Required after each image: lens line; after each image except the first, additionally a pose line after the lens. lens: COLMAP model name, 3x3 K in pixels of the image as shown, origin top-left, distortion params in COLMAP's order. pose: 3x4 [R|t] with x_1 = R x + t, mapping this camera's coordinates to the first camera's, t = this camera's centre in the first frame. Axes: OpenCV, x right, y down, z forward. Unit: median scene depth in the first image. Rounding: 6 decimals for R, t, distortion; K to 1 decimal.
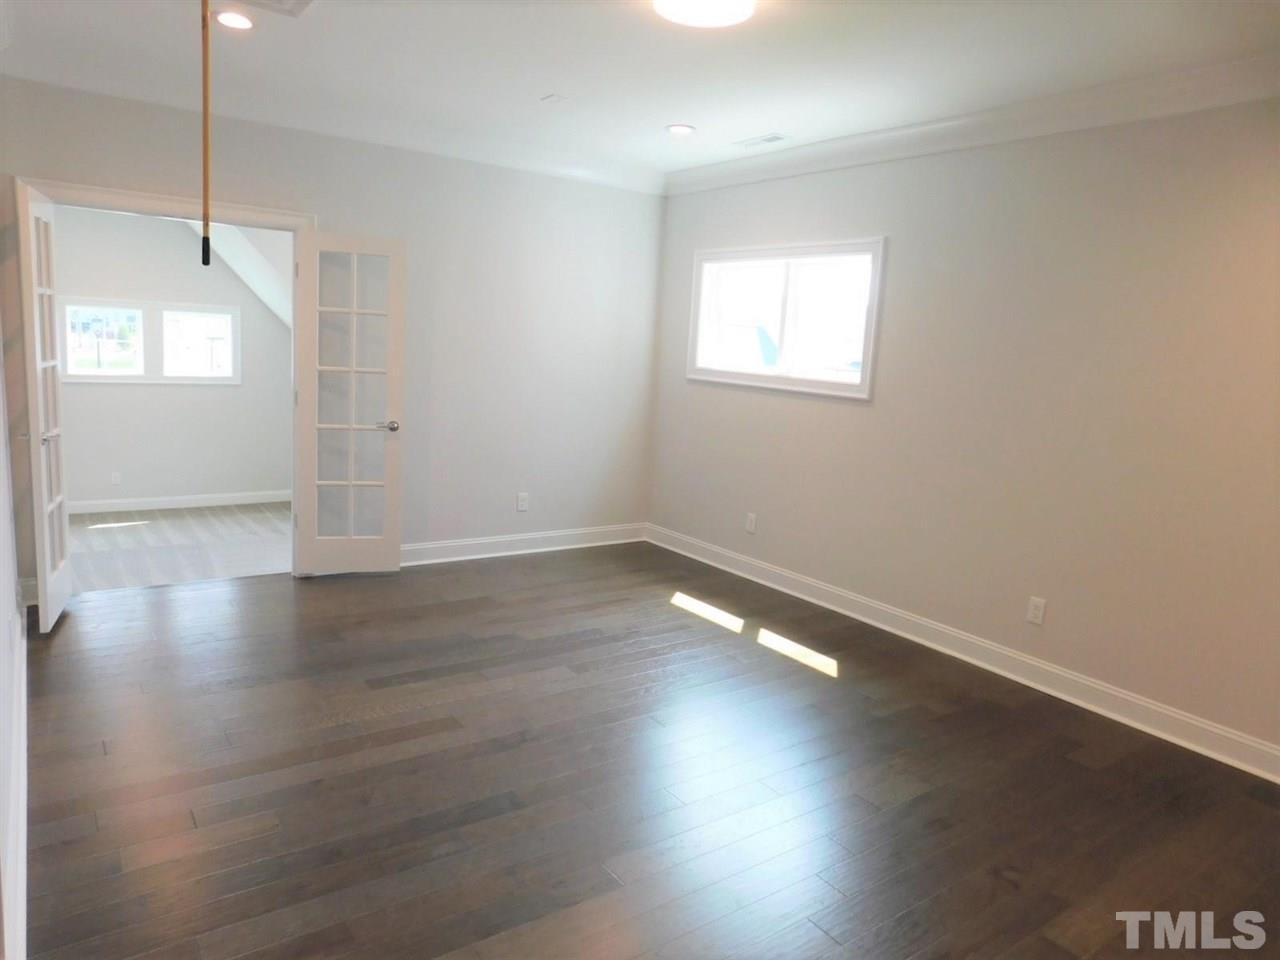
lens RADIAL K [[845.3, 0, 640.0], [0, 845.3, 480.0], [0, 0, 1]] dist [-0.031691, -0.000460]
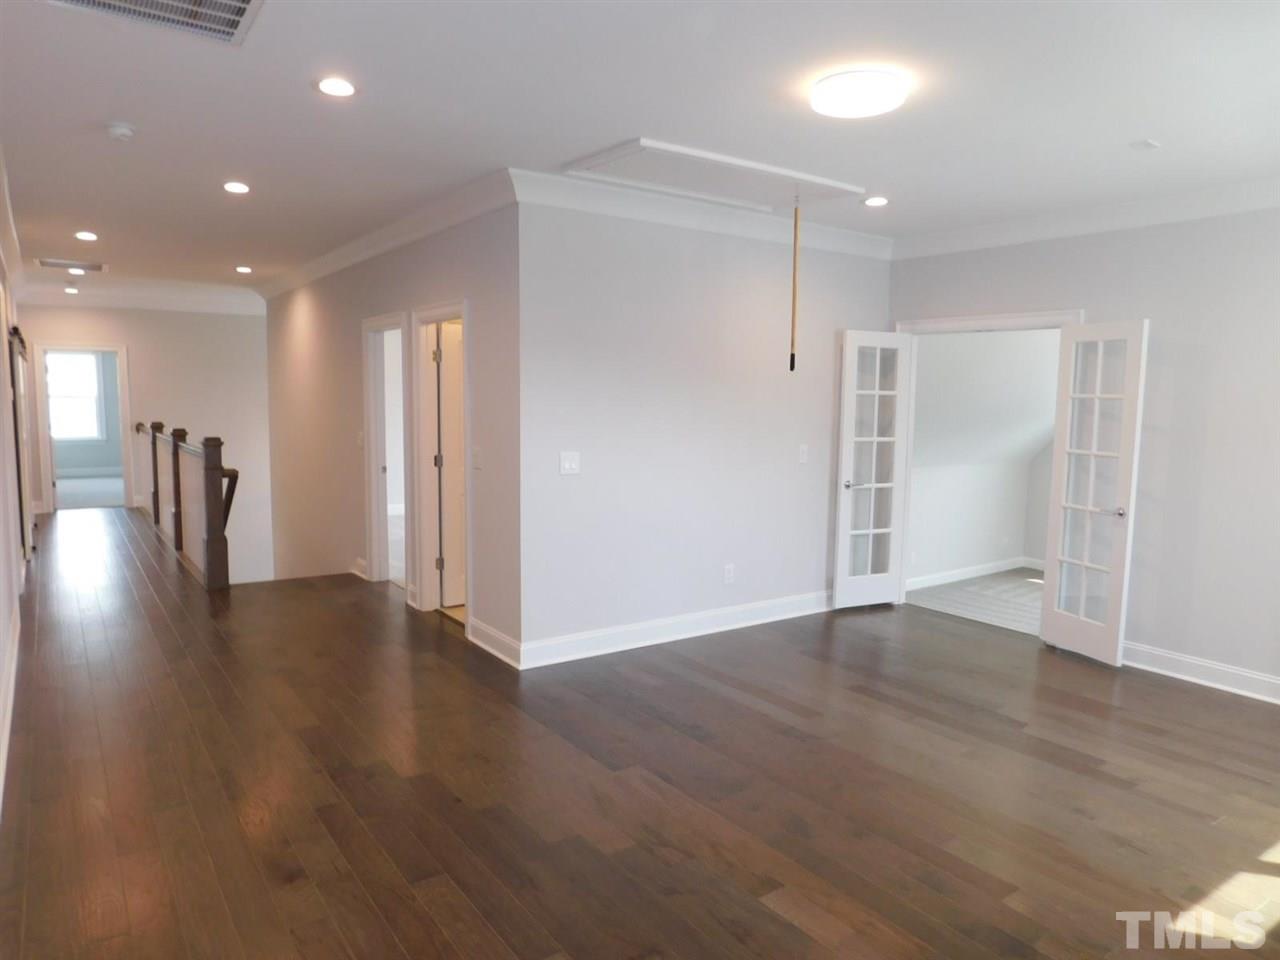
lens RADIAL K [[860.4, 0, 640.0], [0, 860.4, 480.0], [0, 0, 1]] dist [-0.007228, -0.000600]
pose [[-0.002725, 0.038677, -0.999248, 0.809317], [-0.184806, 0.982020, 0.038515, -0.042619], [0.982771, 0.184772, 0.004471, 0.530093]]
